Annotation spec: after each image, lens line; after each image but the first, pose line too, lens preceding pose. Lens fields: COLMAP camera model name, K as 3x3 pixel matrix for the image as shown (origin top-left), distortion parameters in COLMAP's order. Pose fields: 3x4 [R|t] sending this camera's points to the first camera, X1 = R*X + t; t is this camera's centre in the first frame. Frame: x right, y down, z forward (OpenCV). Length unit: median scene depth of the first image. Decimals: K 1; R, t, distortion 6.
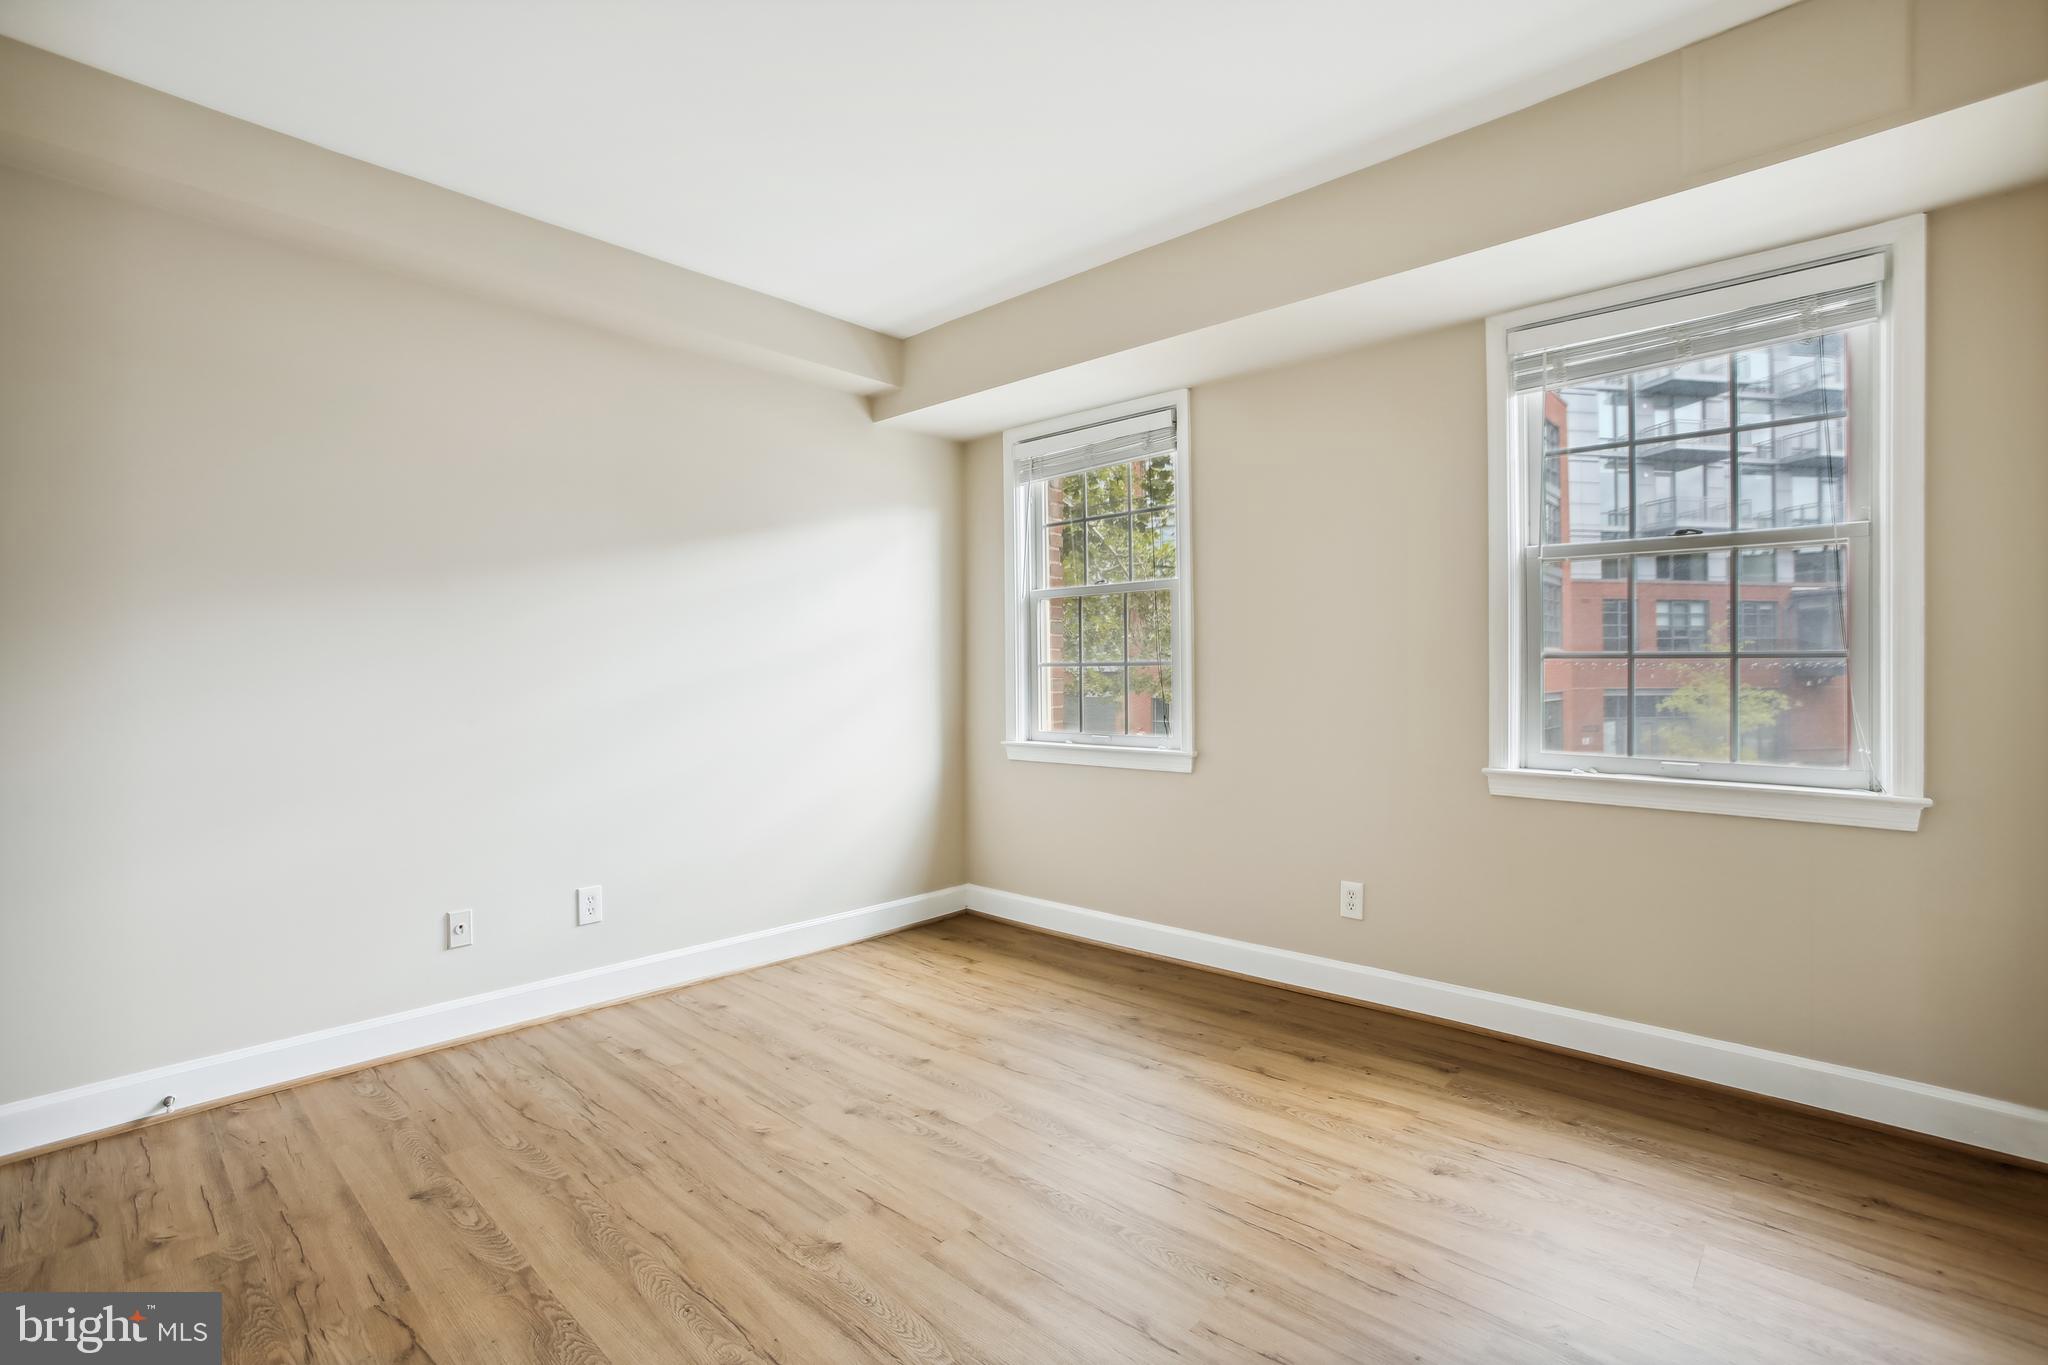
lens RADIAL K [[949.3, 0, 1013.0], [0, 949.3, 672.4], [0, 0, 1]] dist [-0.052043, 0.029680]
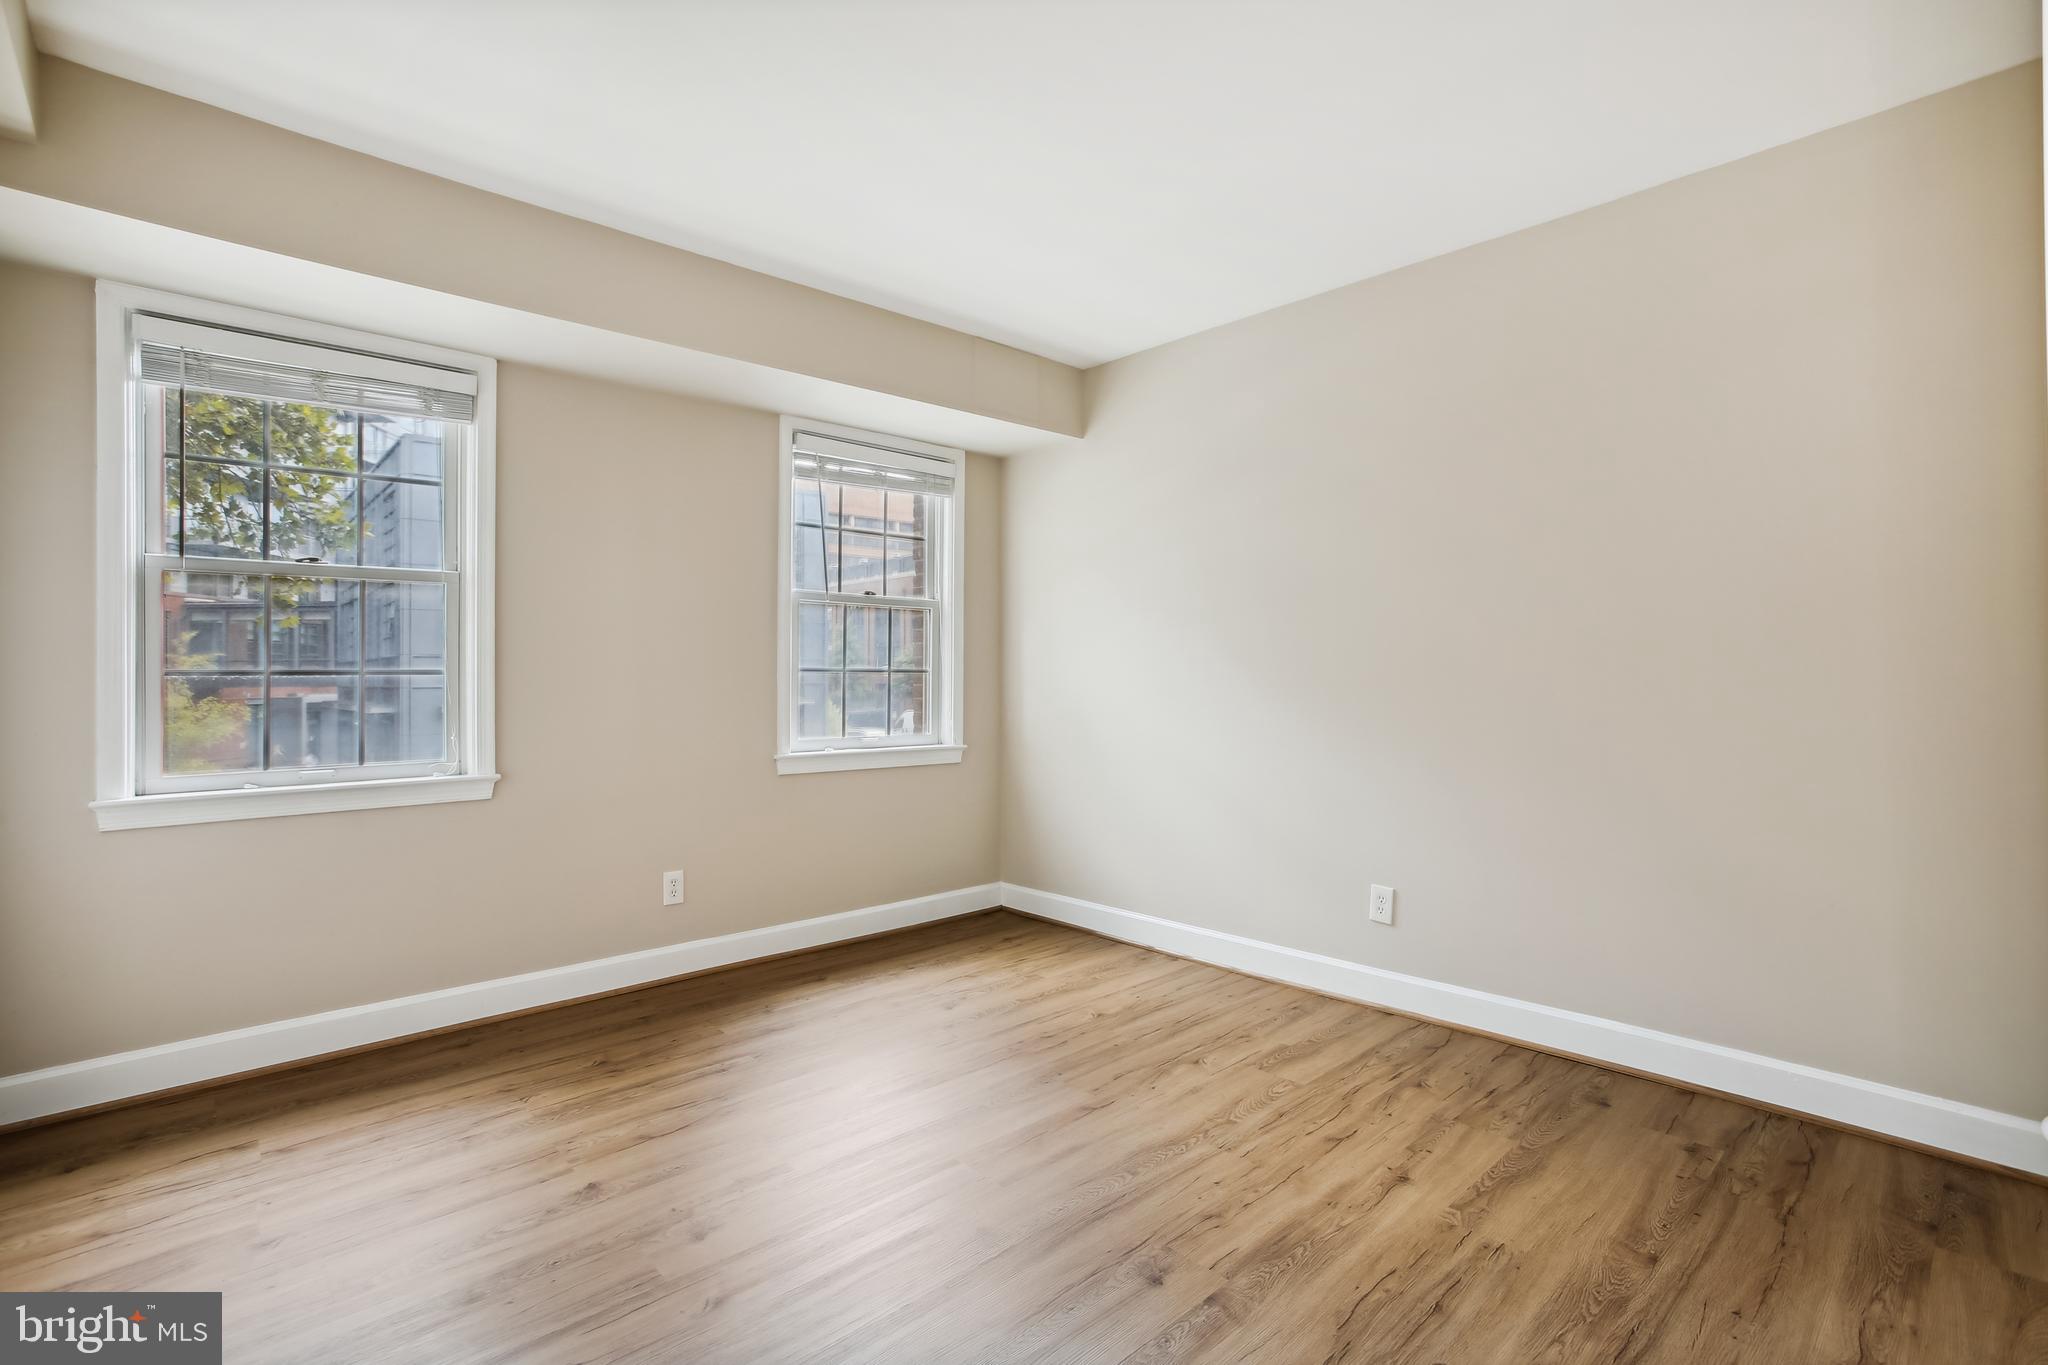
lens RADIAL K [[949.3, 0, 1013.0], [0, 949.3, 672.4], [0, 0, 1]] dist [-0.052043, 0.029680]
pose [[0.077626, 0.008406, 0.996947, -0.798592], [0.004265, 0.999953, -0.008763, -0.000801], [-0.996973, 0.004932, 0.077586, 0.569887]]
